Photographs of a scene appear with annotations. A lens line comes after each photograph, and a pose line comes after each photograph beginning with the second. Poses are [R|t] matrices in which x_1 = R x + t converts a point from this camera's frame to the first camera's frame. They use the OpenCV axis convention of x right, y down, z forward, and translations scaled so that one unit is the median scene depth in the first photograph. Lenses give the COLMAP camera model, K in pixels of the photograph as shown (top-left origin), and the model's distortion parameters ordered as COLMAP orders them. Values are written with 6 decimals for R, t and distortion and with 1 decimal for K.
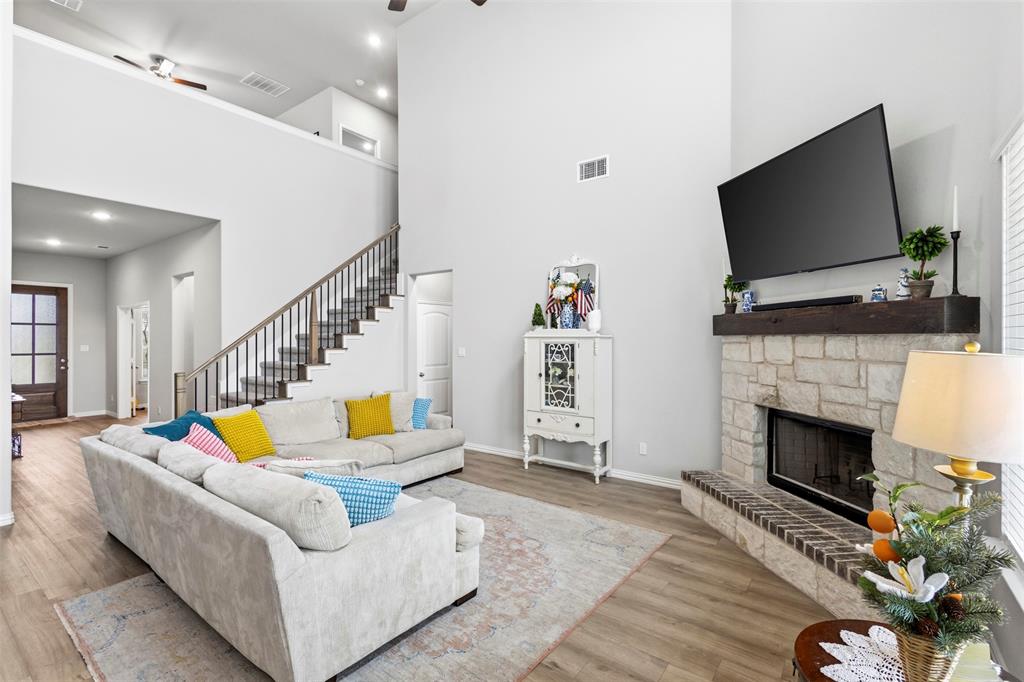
lens RADIAL K [[471.0, 0, 509.0], [0, 471.0, 337.6], [0, 0, 1]] dist [-0.001019, -0.000313]
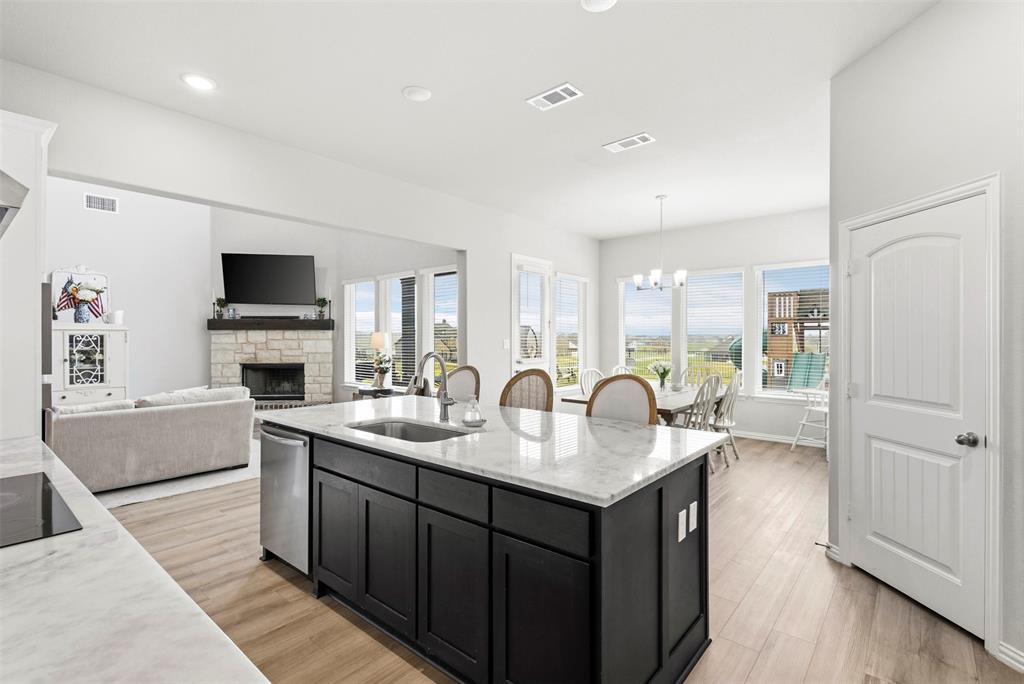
lens RADIAL K [[471.0, 0, 510.5], [0, 471.0, 339.2], [0, 0, 1]] dist [-0.001019, -0.000313]
pose [[0.048220, -0.003948, 0.998829, -1.145755], [0.001038, 0.999992, 0.003903, 0.021147], [-0.998836, 0.000848, 0.048223, -0.225512]]
